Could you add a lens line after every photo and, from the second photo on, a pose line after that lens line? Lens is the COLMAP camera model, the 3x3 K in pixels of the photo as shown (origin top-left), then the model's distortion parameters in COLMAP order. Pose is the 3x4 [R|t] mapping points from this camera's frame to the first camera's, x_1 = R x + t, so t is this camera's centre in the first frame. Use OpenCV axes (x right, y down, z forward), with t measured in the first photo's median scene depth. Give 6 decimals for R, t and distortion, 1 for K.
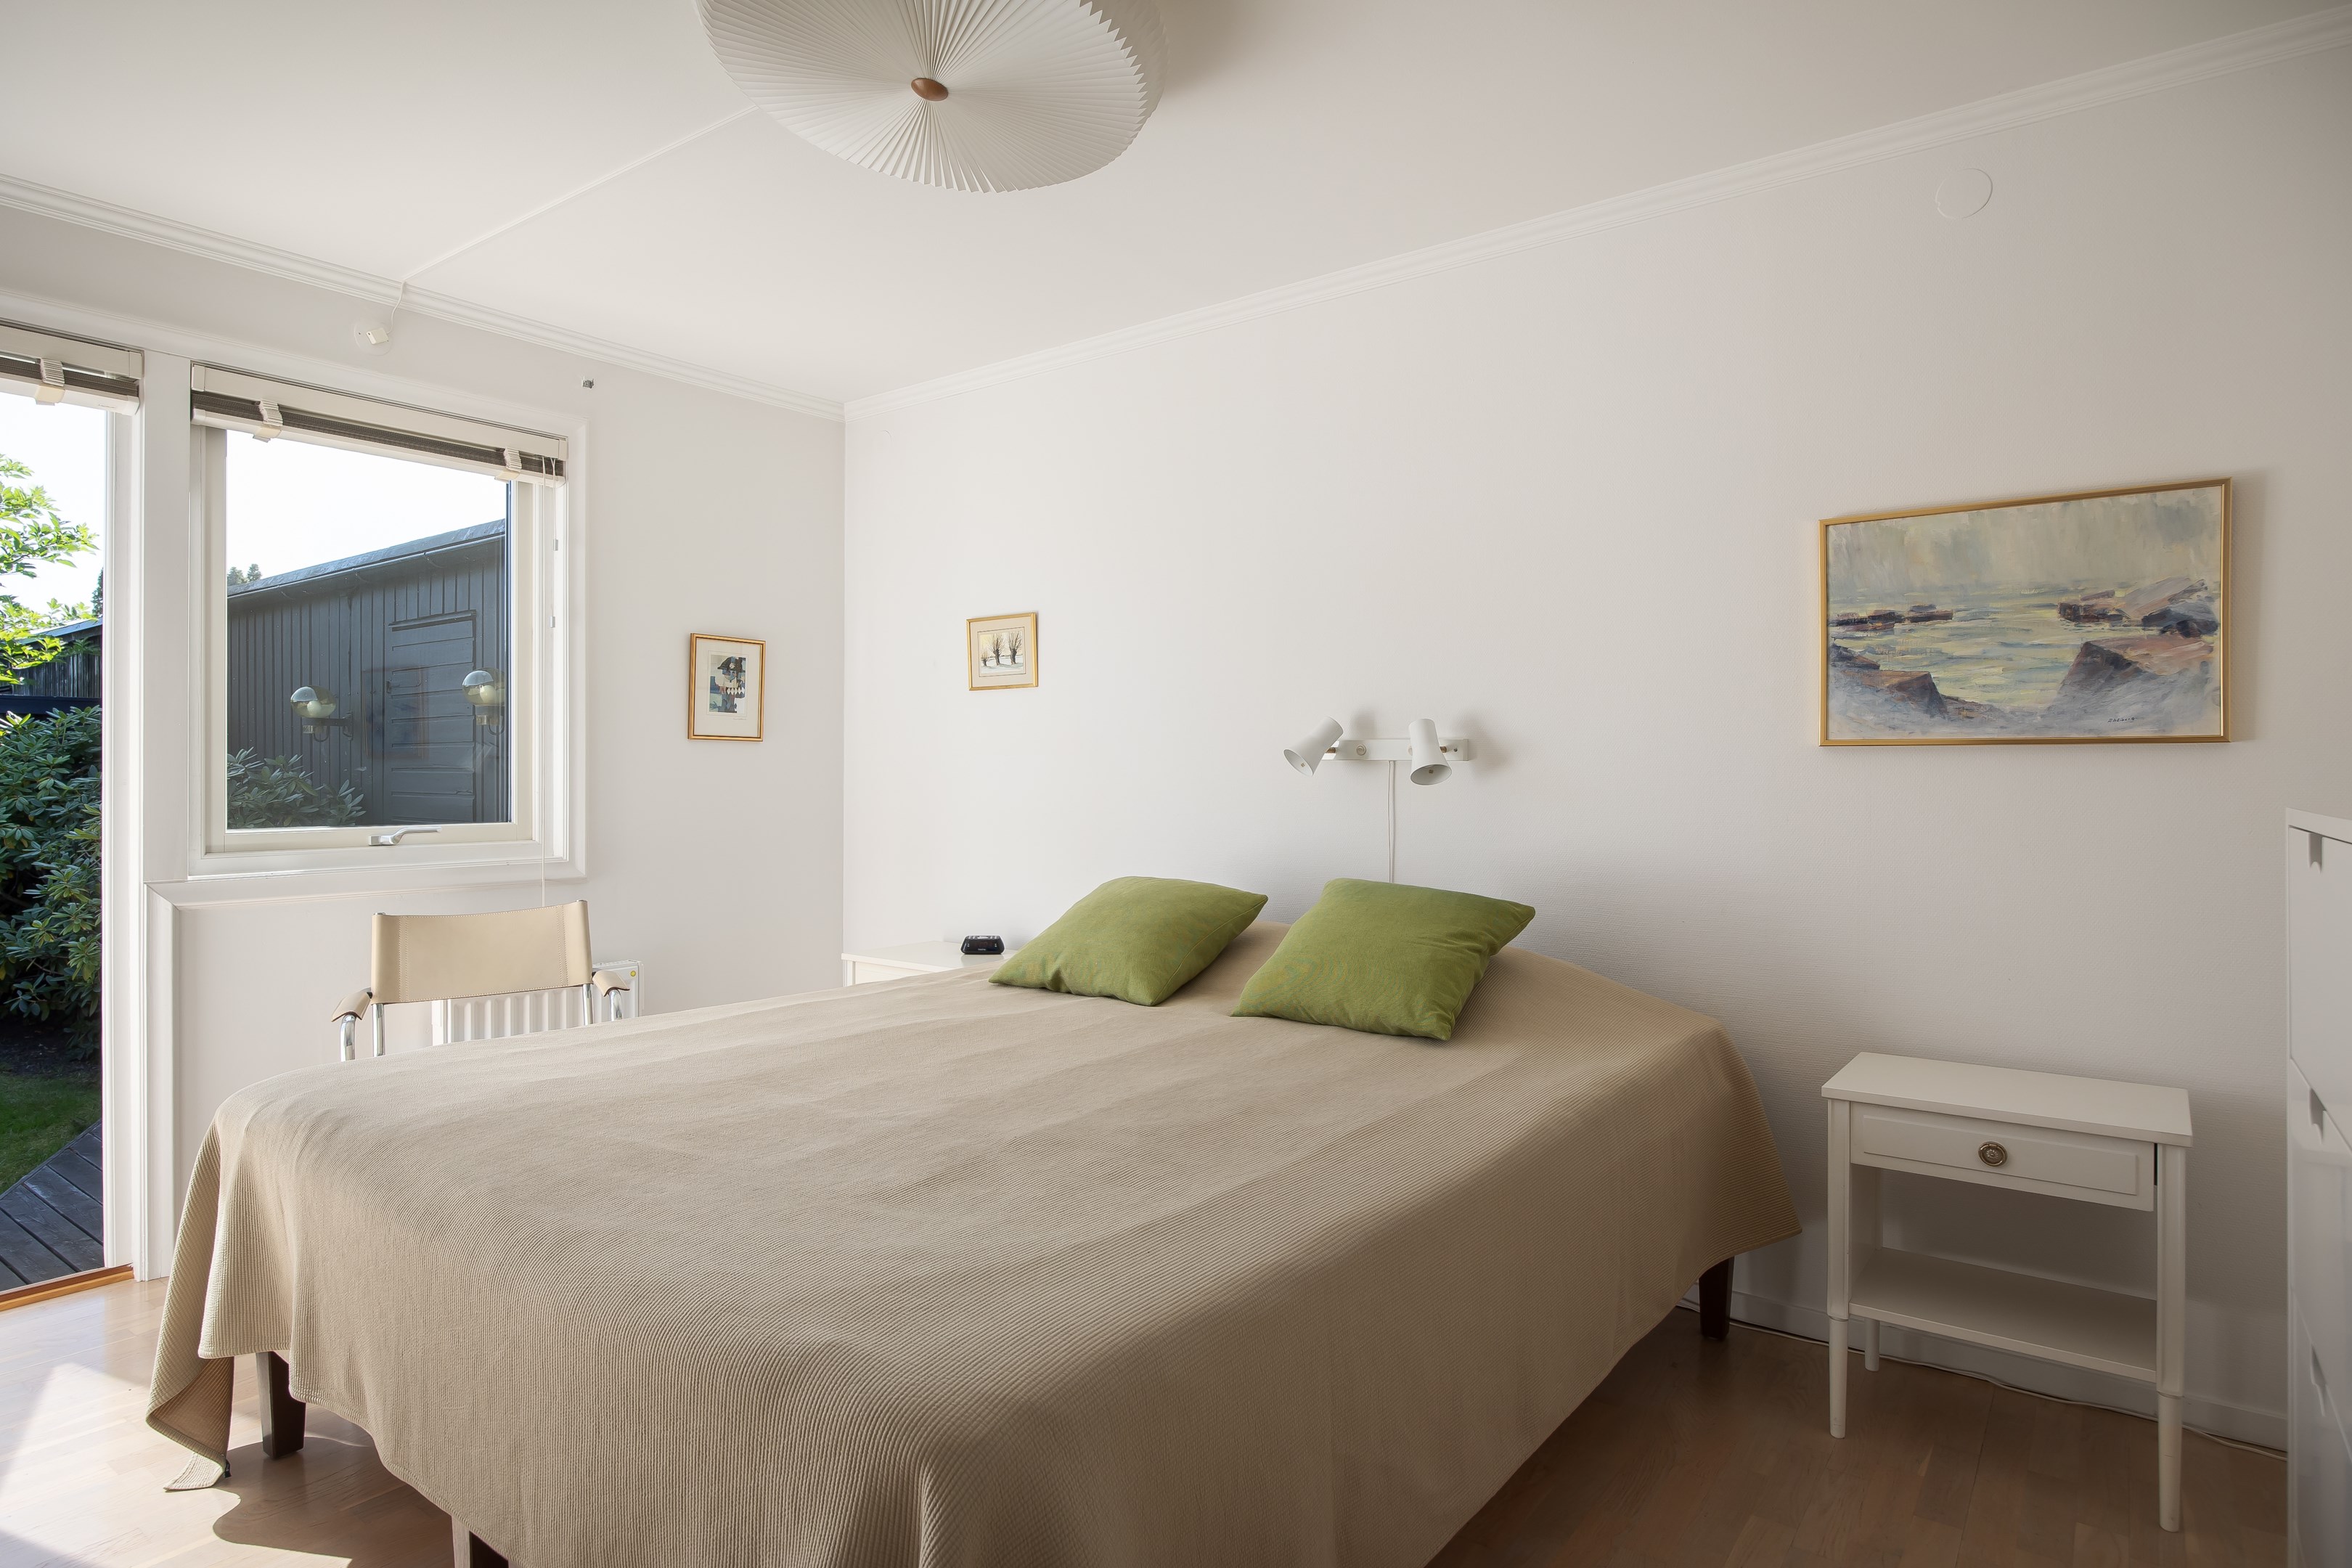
lens RADIAL K [[1291.4, 0, 1173.4], [0, 1291.4, 772.5], [0, 0, 1]] dist [-0.004628, -0.000878]
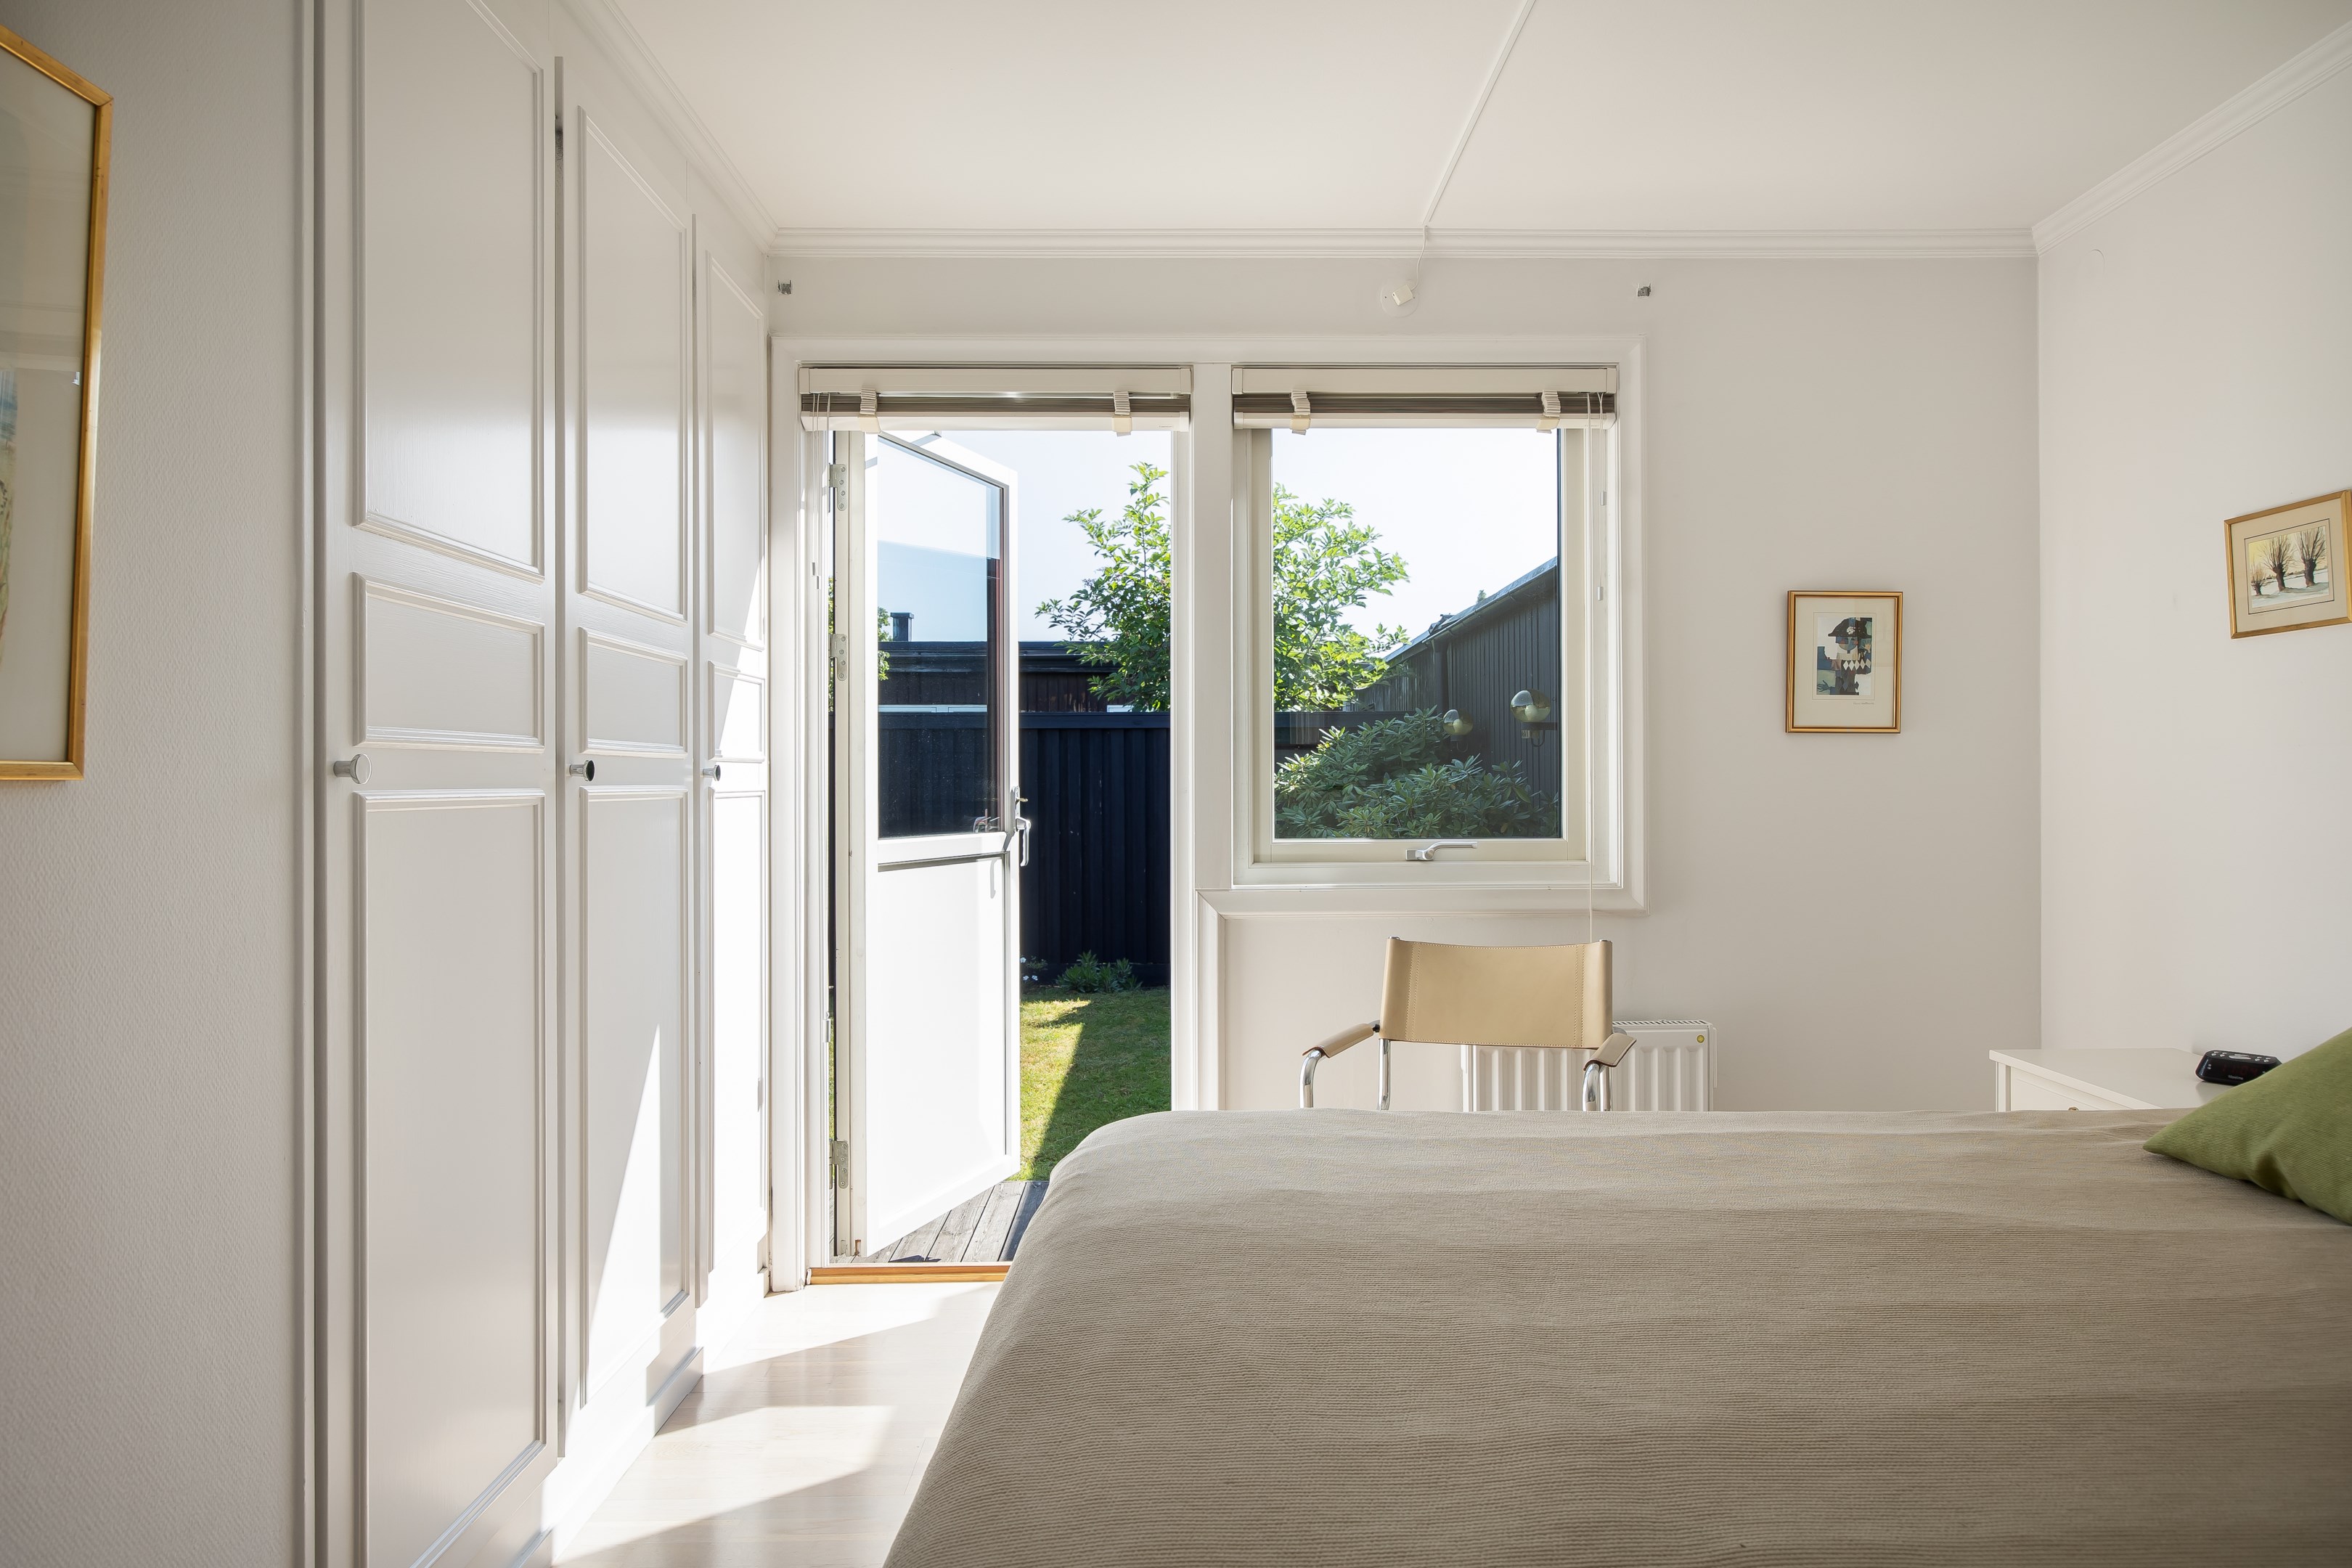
lens RADIAL K [[1458.0, 0, 1193.5], [0, 1458.0, 771.6], [0, 0, 1]] dist [-0.005993, 0.004621]
pose [[0.623274, -0.007716, -0.781966, 0.076036], [0.005214, 0.999970, -0.005711, -0.000431], [0.781986, -0.000517, 0.623295, 0.223272]]
